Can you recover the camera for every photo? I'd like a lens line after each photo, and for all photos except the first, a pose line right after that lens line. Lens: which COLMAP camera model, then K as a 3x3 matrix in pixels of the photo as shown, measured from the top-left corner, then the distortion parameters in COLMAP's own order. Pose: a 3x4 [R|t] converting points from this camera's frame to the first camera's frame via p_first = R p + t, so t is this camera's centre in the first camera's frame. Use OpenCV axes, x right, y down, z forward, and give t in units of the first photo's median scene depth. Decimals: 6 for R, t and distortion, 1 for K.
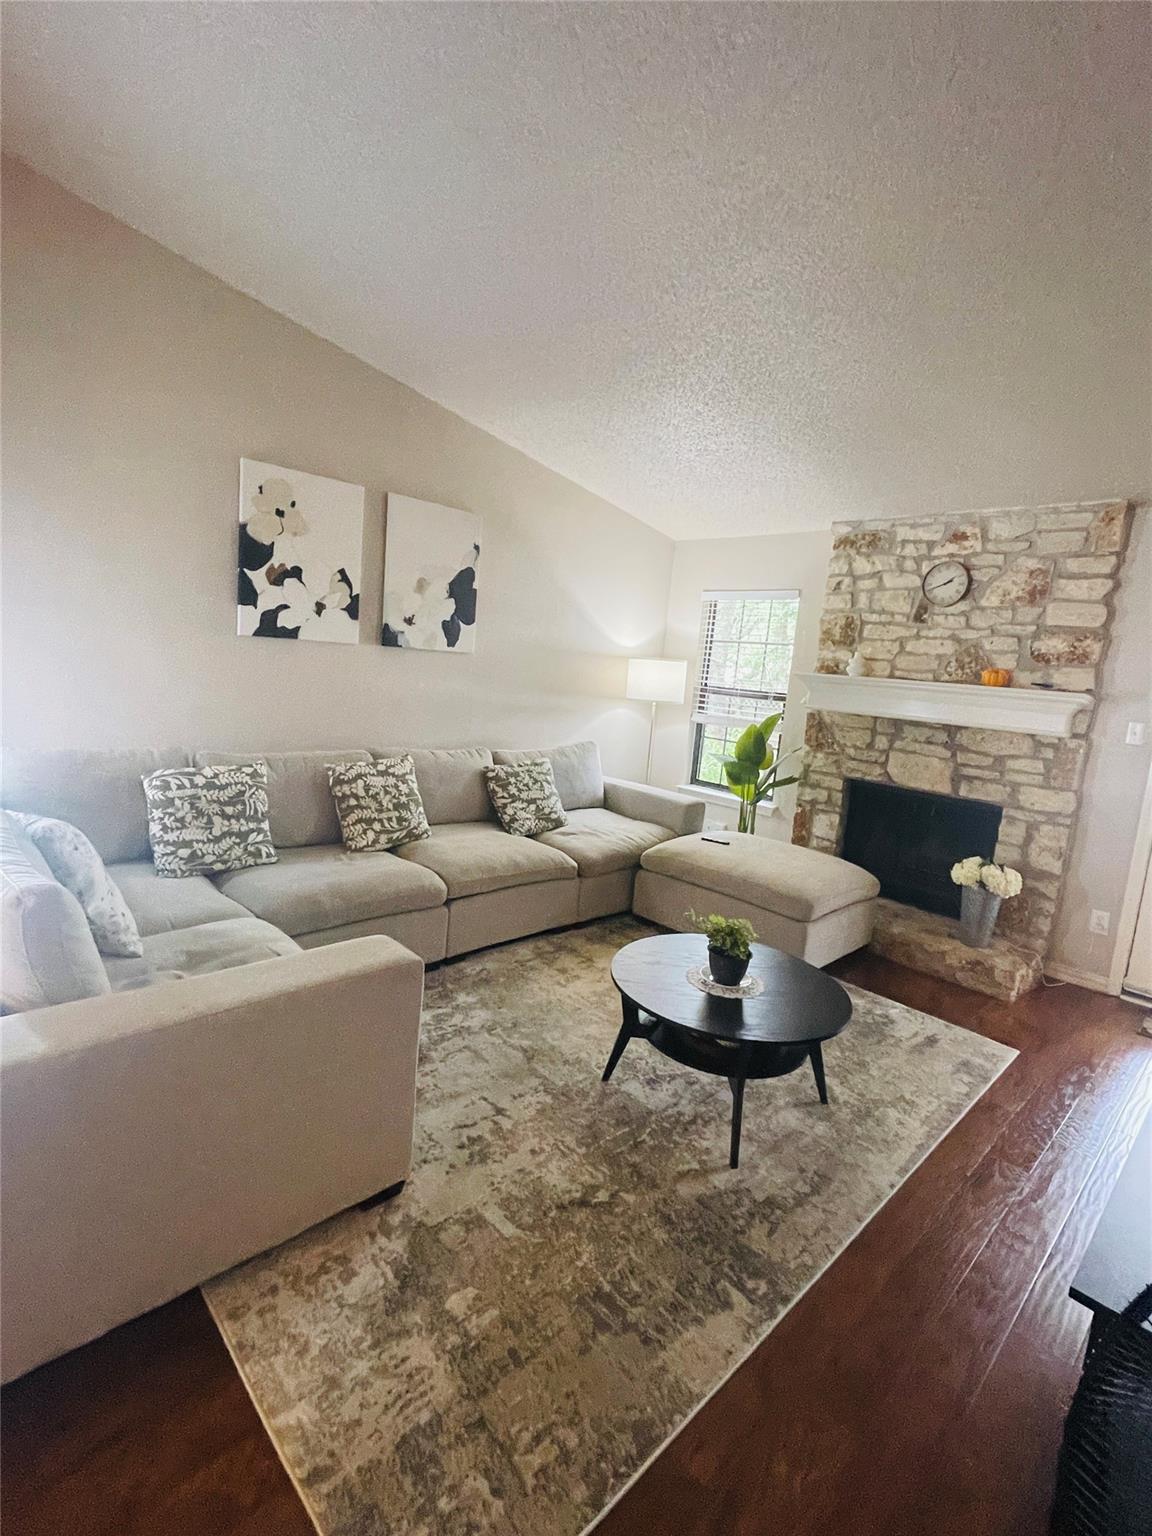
lens RADIAL K [[718.7, 0, 576.0], [0, 718.7, 768.0], [0, 0, 1]] dist [-0.010266, -0.000668]
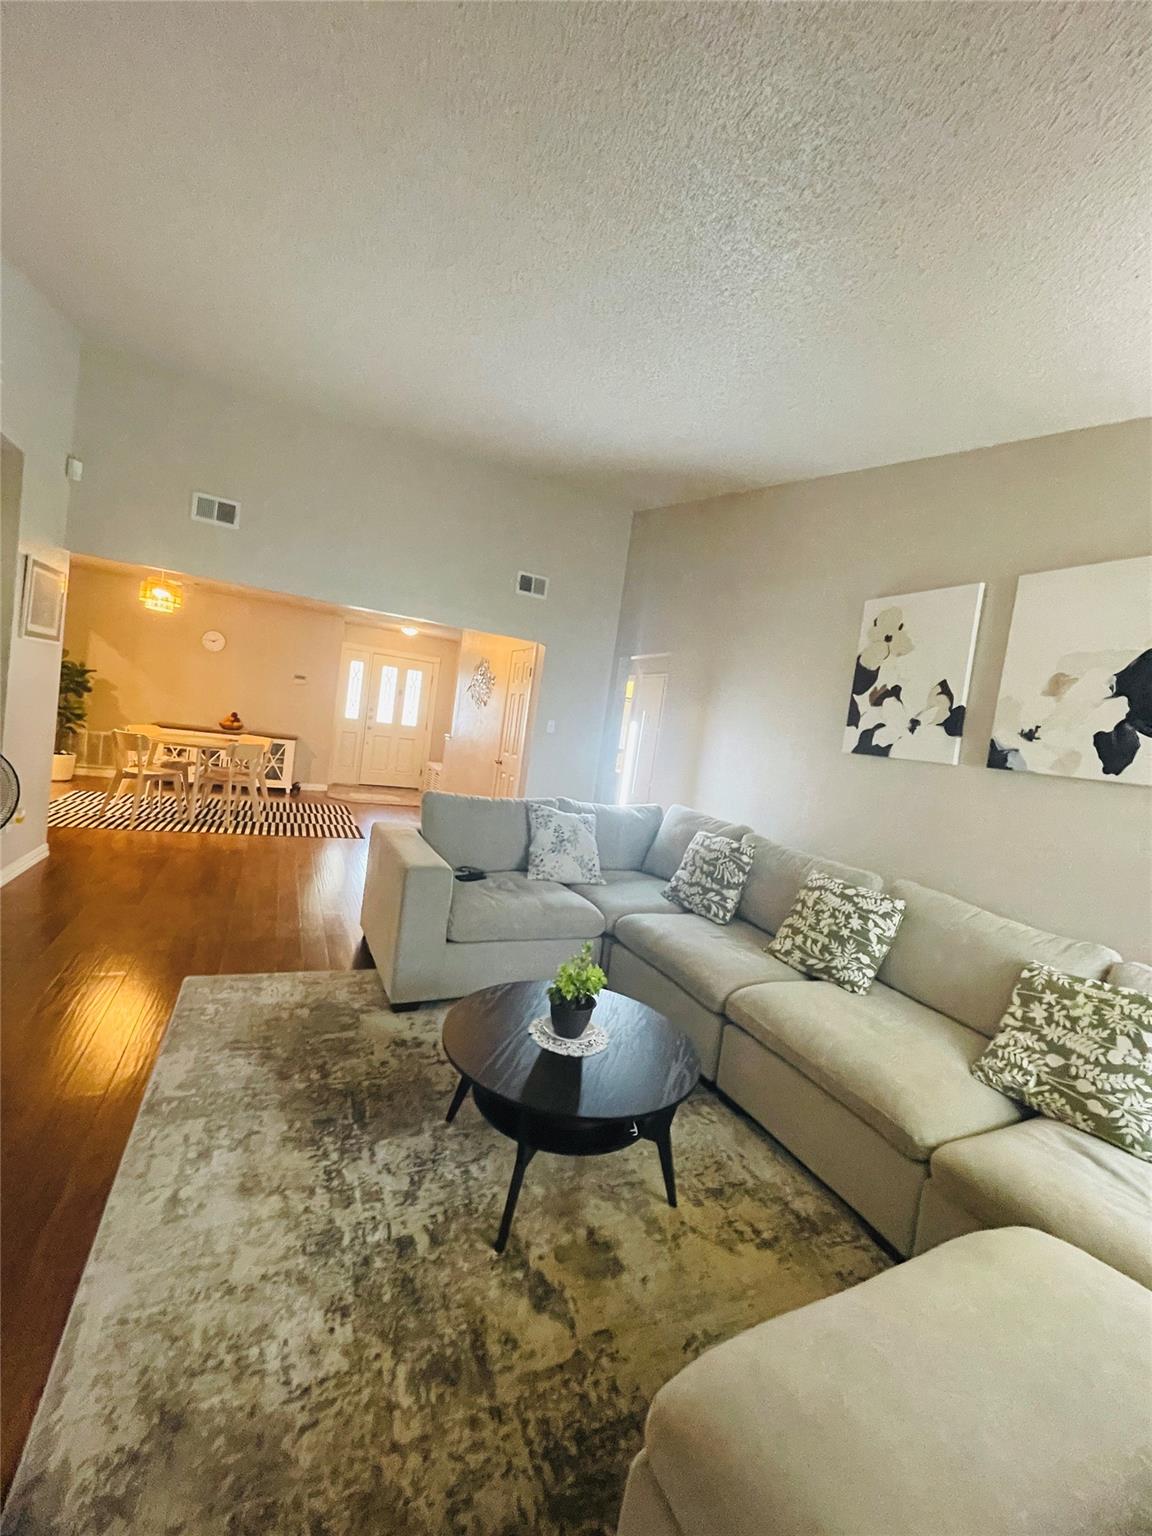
lens RADIAL K [[623.4, 0, 576.8], [0, 623.4, 761.3], [0, 0, 1]] dist [-0.010340, 0.007175]
pose [[-0.308059, -0.070857, -0.948725, 0.492846], [-0.291869, 0.956173, 0.023359, -0.061549], [0.905490, 0.284099, -0.315238, 0.789152]]
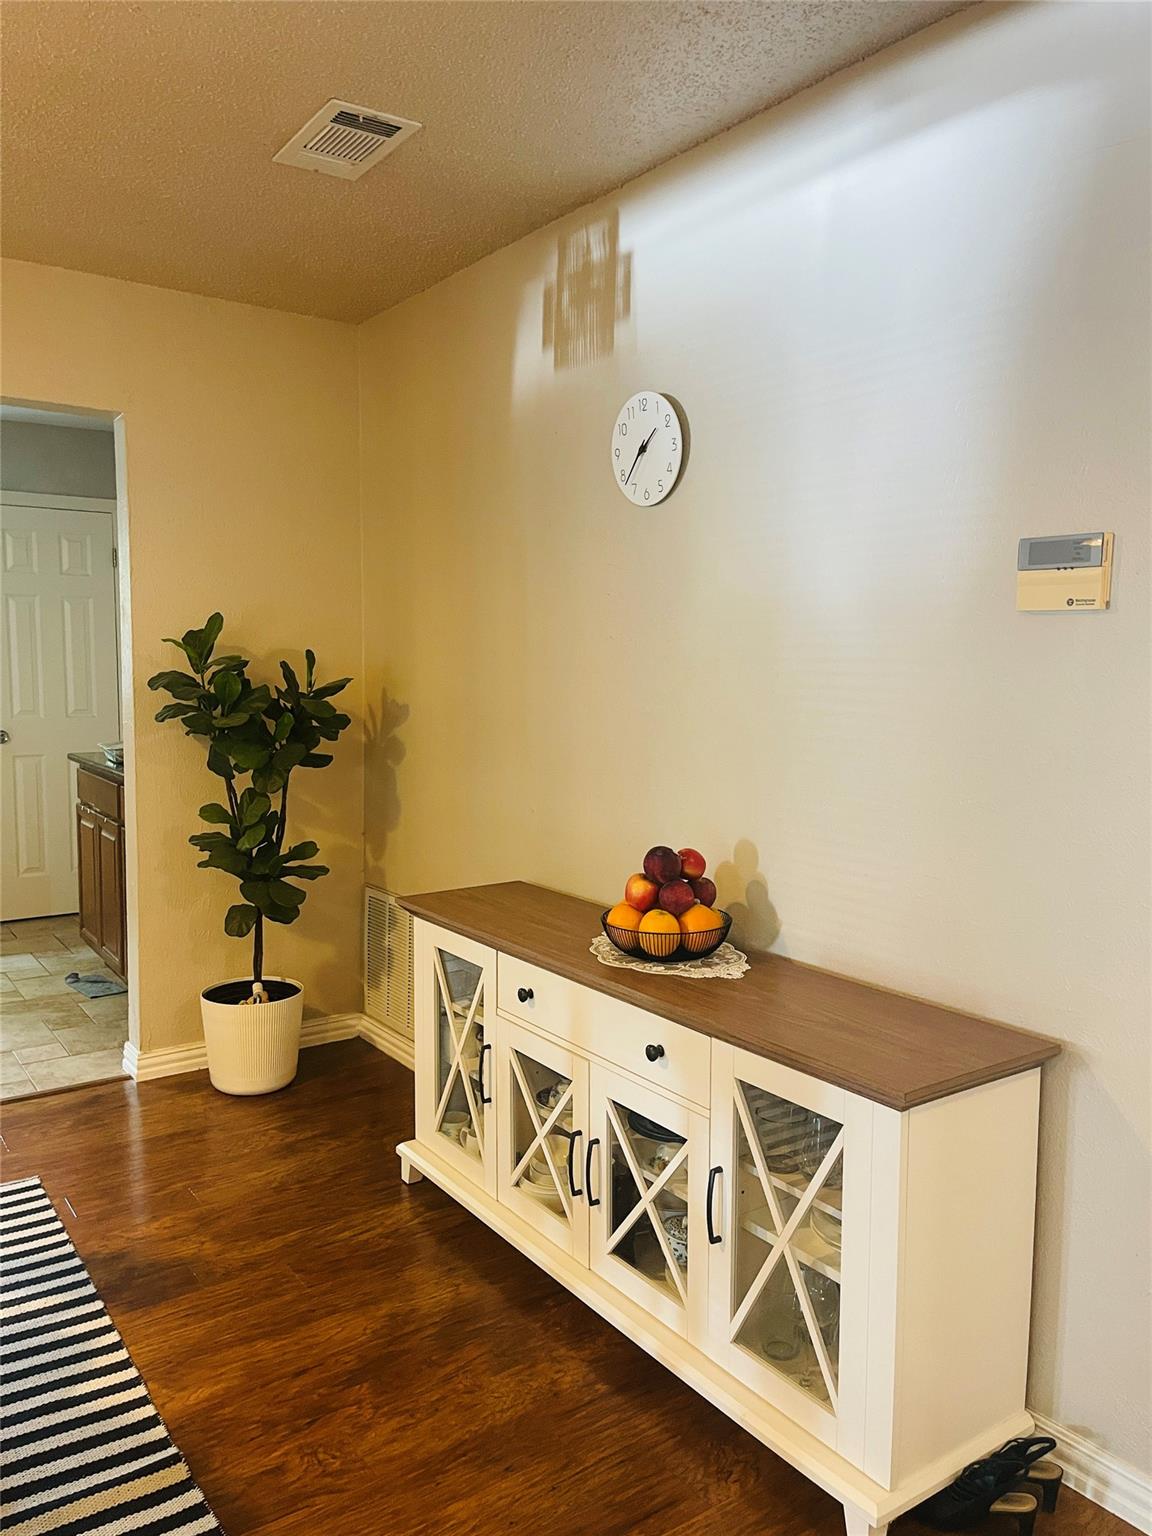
lens RADIAL K [[1166.3, 0, 570.1], [0, 1166.3, 777.8], [0, 0, 1]] dist [0.055831, 0.000119]
pose [[-0.982969, -0.110472, 0.146860, -1.059689], [-0.069220, 0.962860, 0.260978, -0.034814], [-0.170236, 0.246368, -0.954108, -0.283424]]
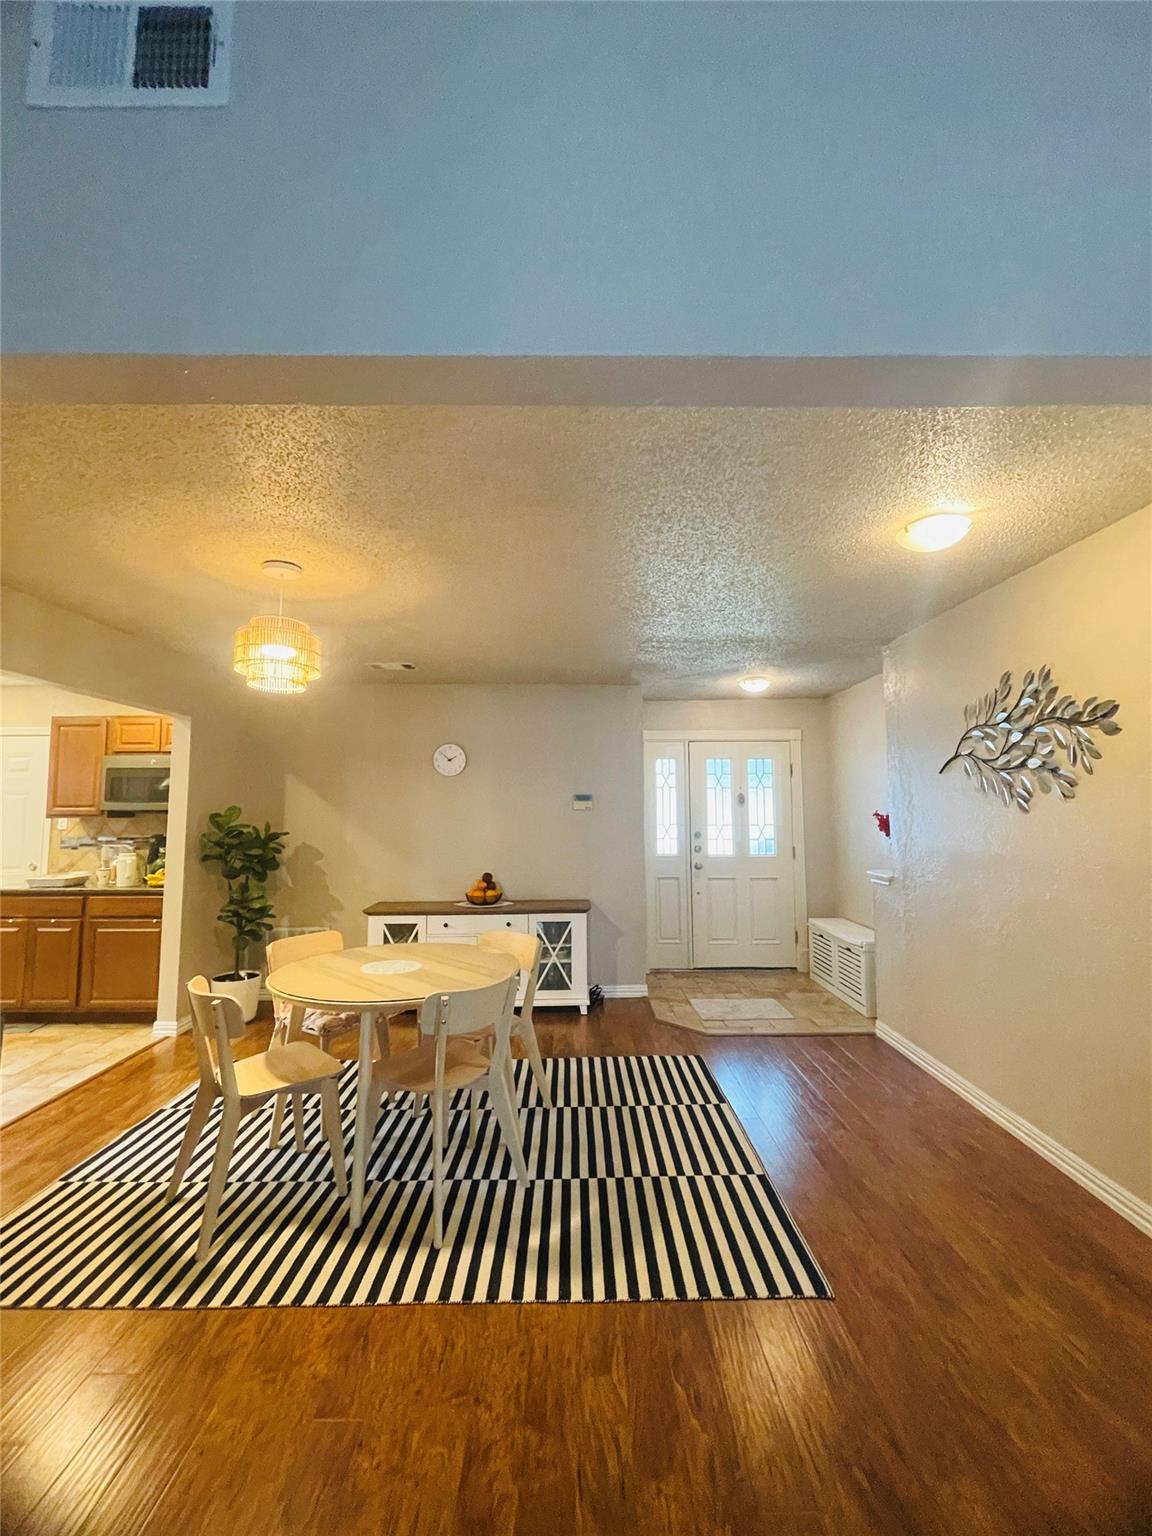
lens RADIAL K [[623.4, 0, 576.8], [0, 623.4, 761.3], [0, 0, 1]] dist [-0.010340, 0.007175]
pose [[-0.687734, -0.139745, -0.712386, -0.291964], [-0.157145, 0.986689, -0.041846, -0.029671], [0.708751, 0.083169, -0.700539, 0.053696]]
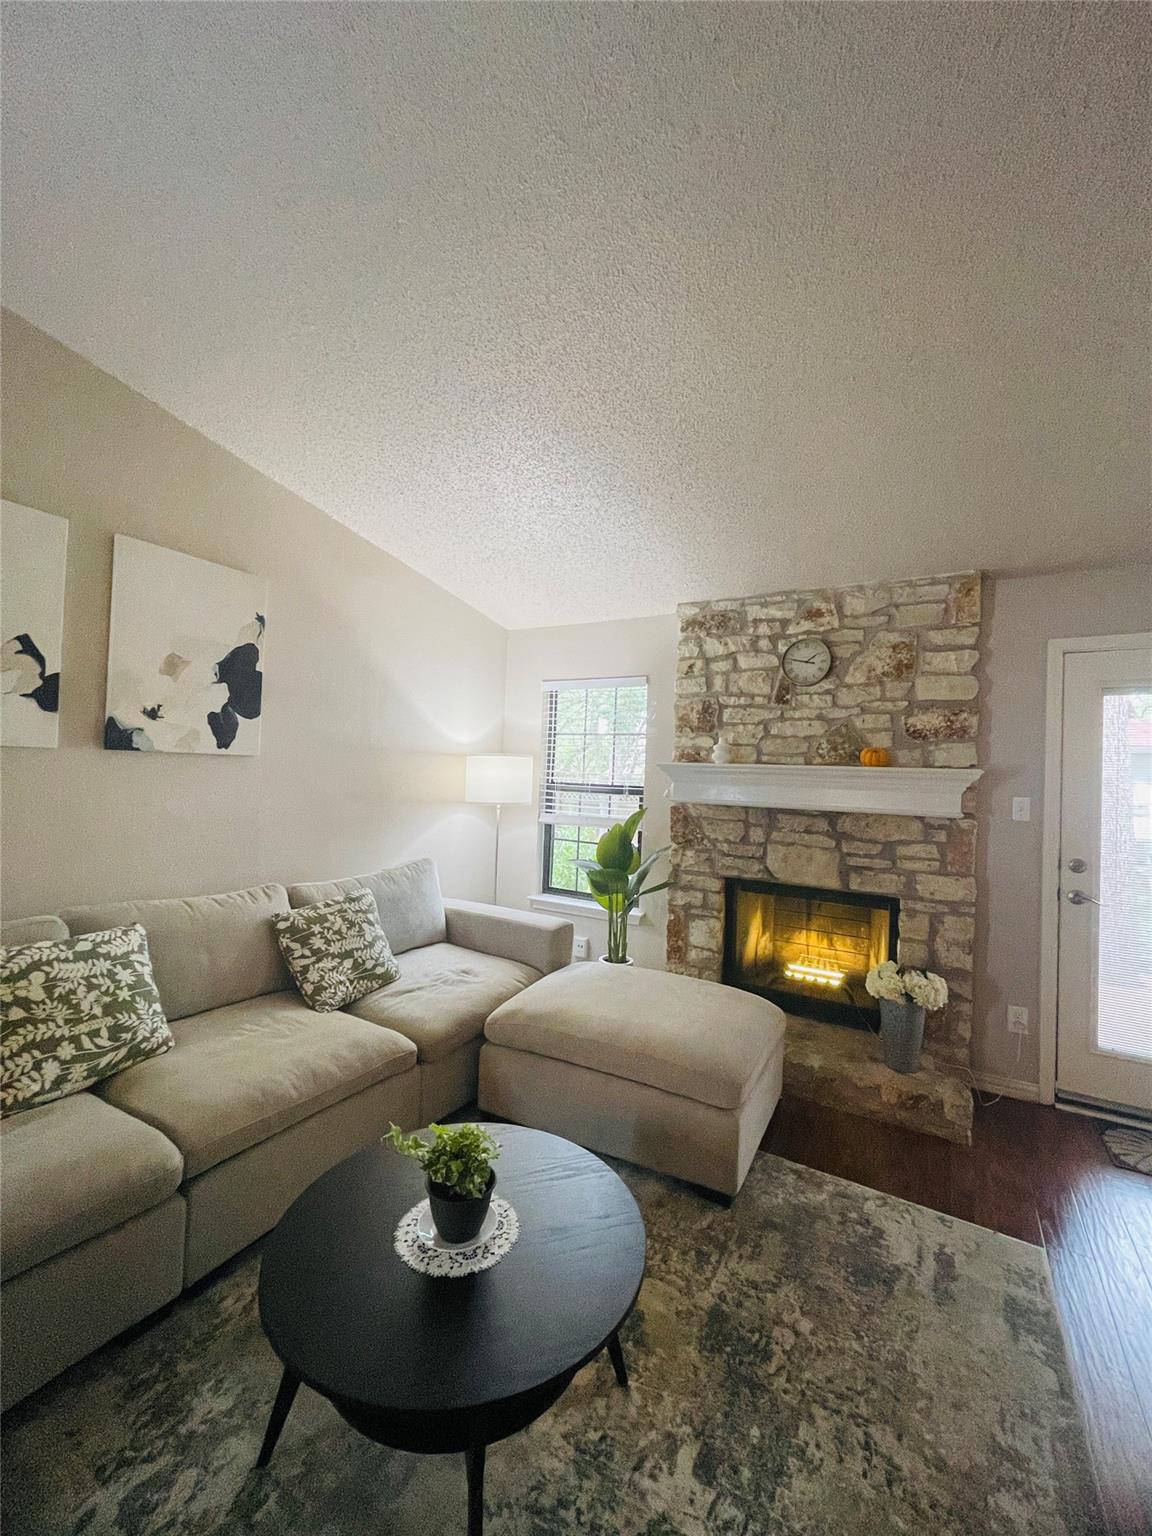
lens RADIAL K [[621.1, 0, 576.1], [0, 621.1, 763.0], [0, 0, 1]] dist [-0.007171, -0.000562]
pose [[0.962942, -0.043655, 0.266154, 0.002873], [0.082211, 0.987362, -0.135491, -0.041085], [-0.256875, 0.152351, 0.954361, 0.323646]]
